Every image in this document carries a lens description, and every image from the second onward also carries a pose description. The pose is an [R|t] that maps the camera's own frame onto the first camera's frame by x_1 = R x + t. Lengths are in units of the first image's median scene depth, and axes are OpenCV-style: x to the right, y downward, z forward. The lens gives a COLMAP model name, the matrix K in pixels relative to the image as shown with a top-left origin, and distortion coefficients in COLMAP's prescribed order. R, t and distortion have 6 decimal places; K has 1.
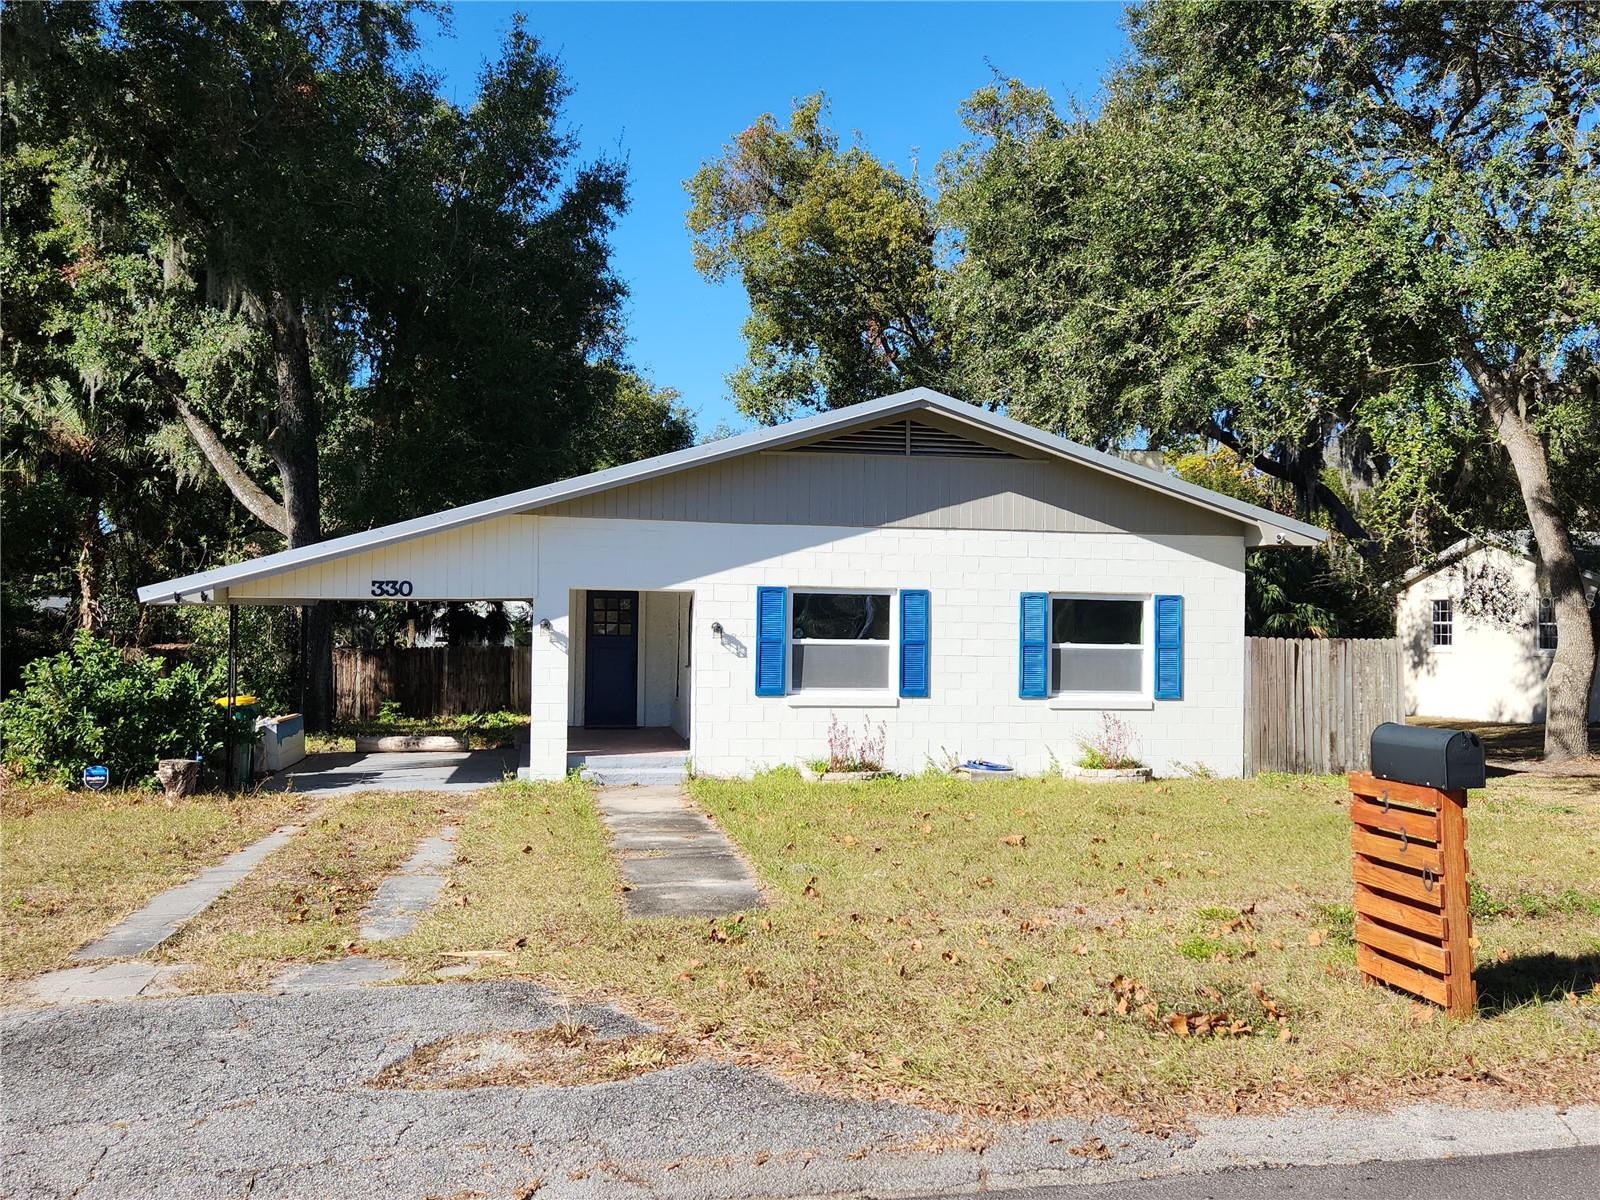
lens RADIAL K [[1305.1, 0, 800.0], [0, 1305.1, 600.0], [0, 0, 1]] dist [0.081801, 0.003433]
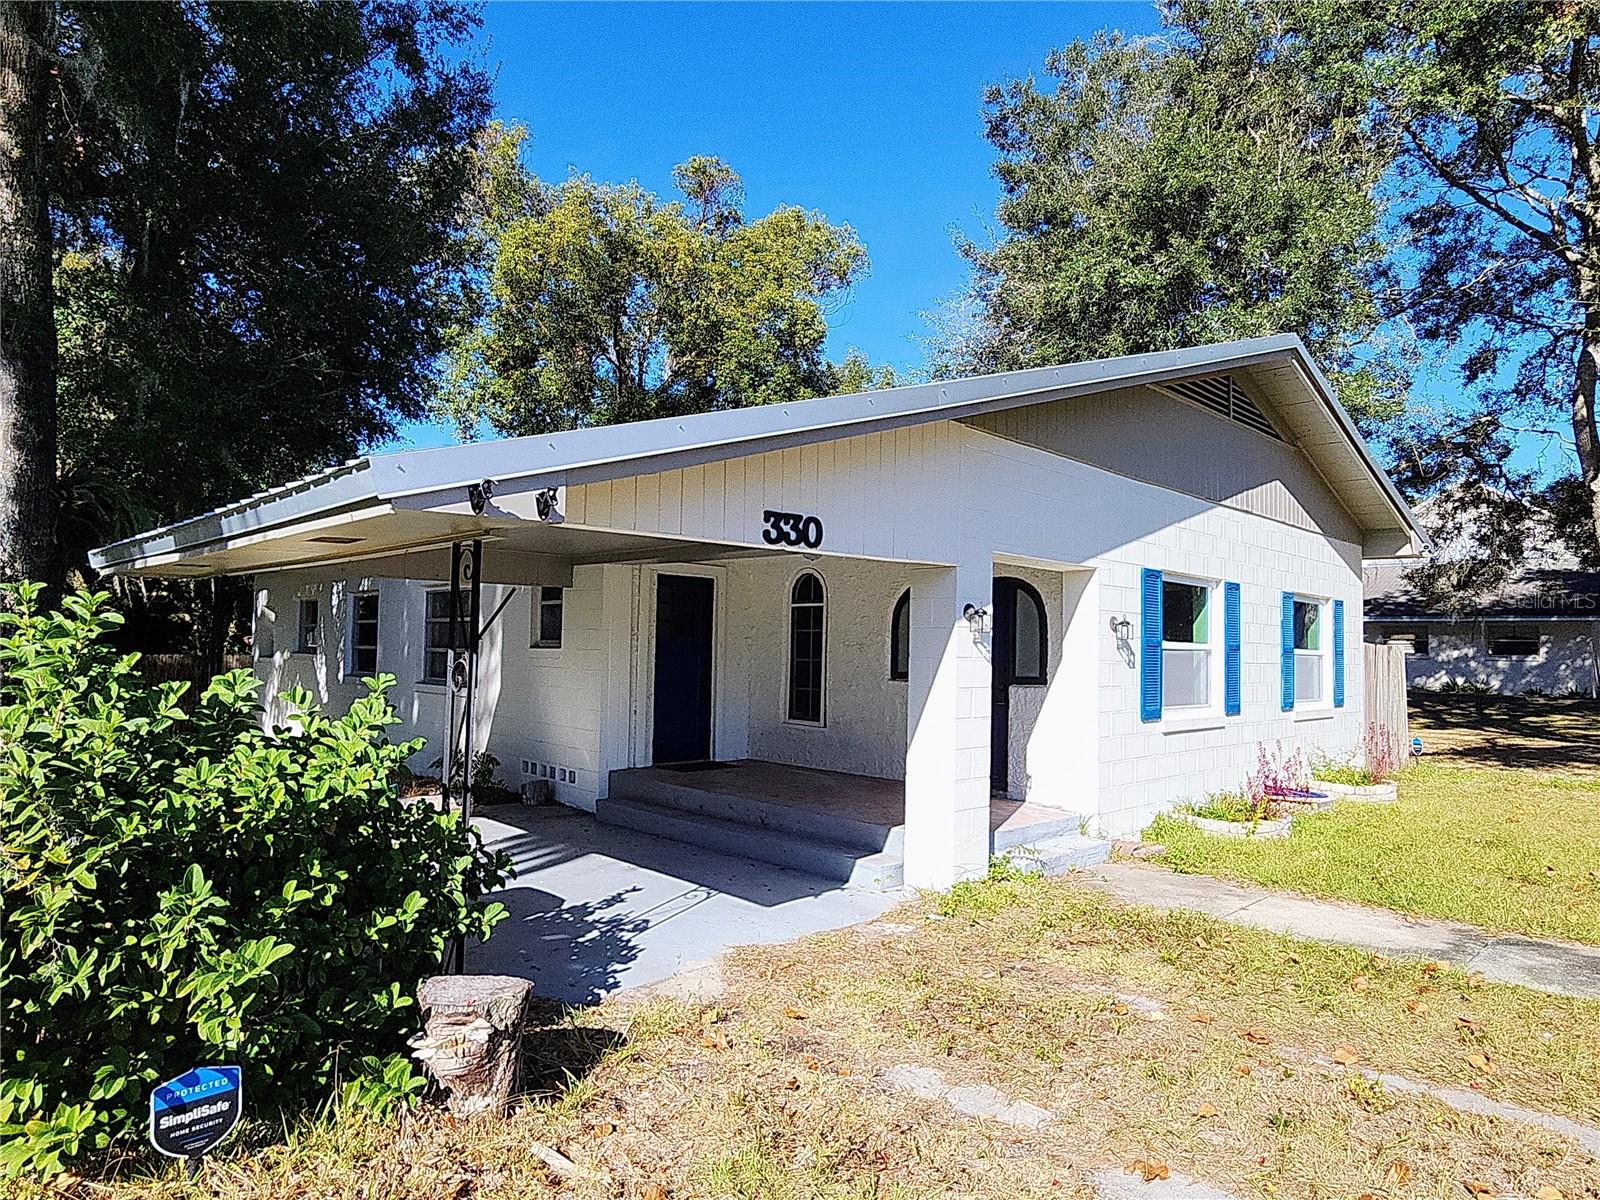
lens RADIAL K [[936.3, 0, 802.5], [0, 936.3, 603.8], [0, 0, 1]] dist [0.018588, -0.016317]
pose [[0.844073, 0.027609, 0.535517, -0.448847], [-0.015707, 0.999518, -0.026773, 0.025230], [-0.535998, 0.014187, 0.844100, 0.646942]]
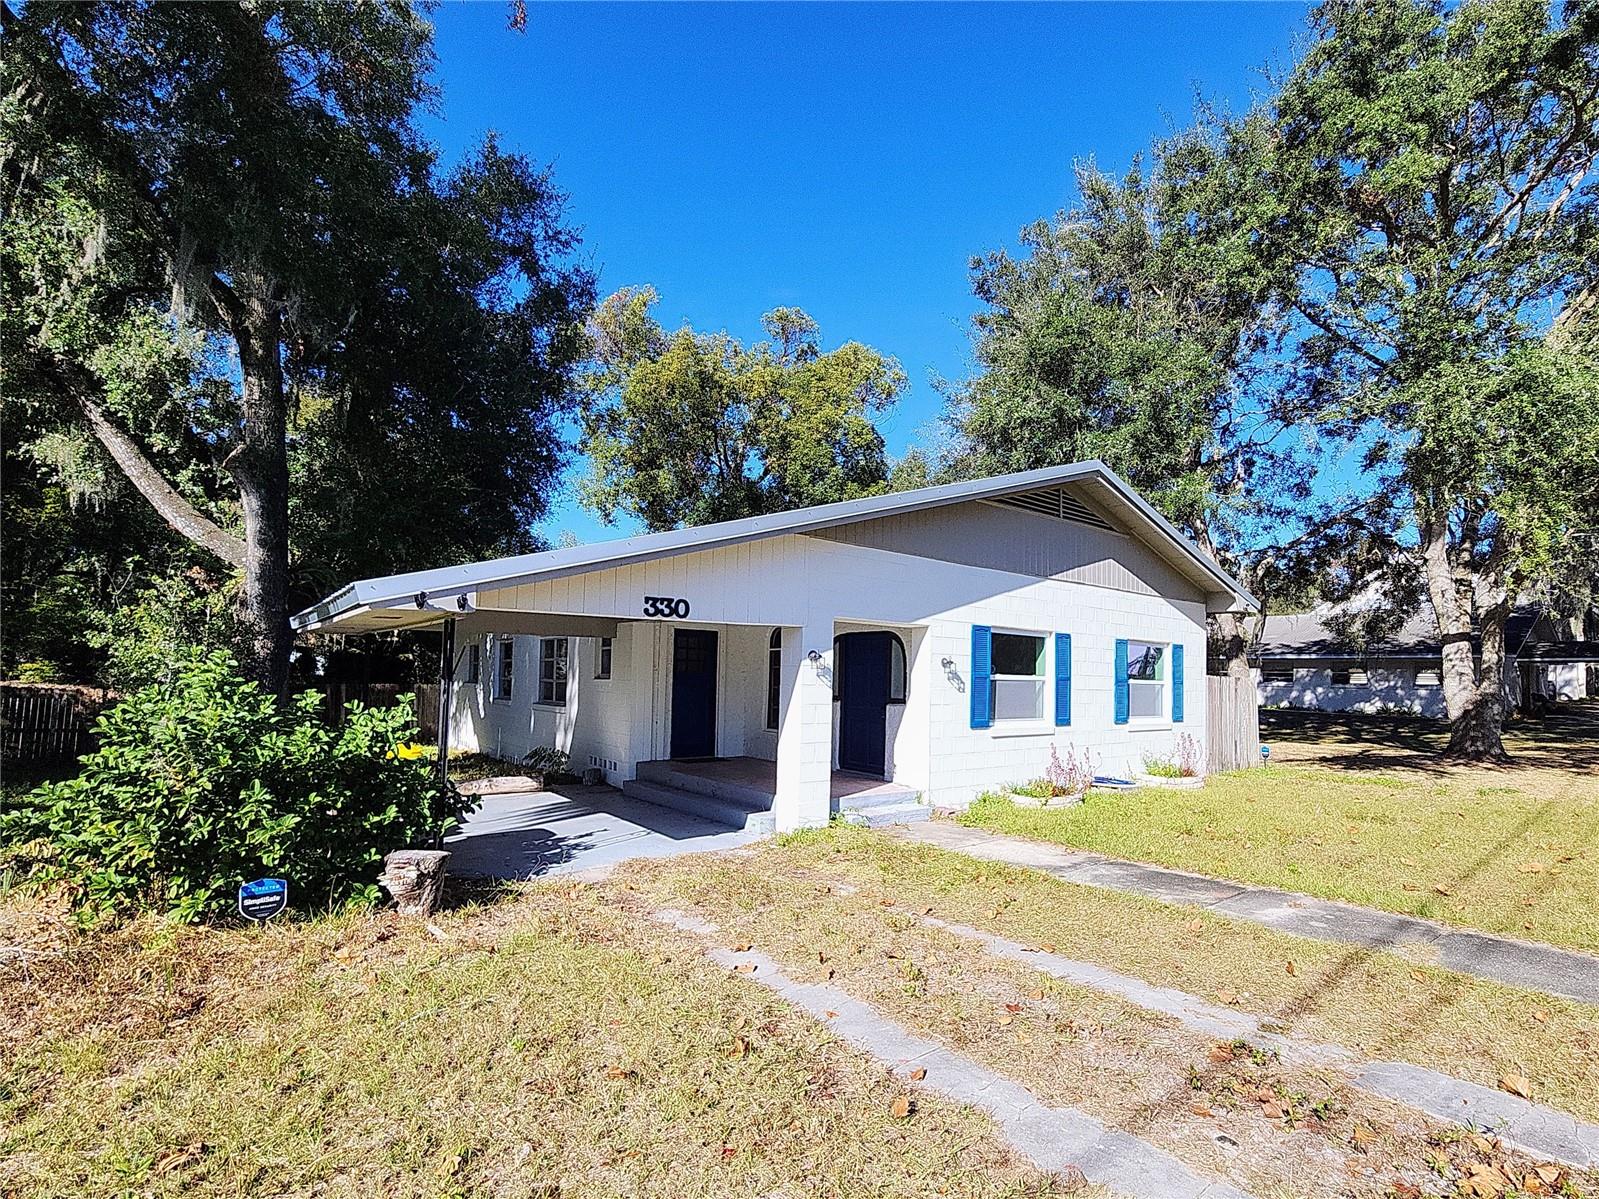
lens RADIAL K [[748.2, 0, 854.1], [0, 748.2, 640.7], [0, 0, 1]] dist [-0.000438, -0.001196]
pose [[0.875149, 0.027804, 0.483055, -0.393299], [-0.014960, 0.999425, -0.030421, 0.021620], [-0.483623, 0.019396, 0.875062, 0.498279]]
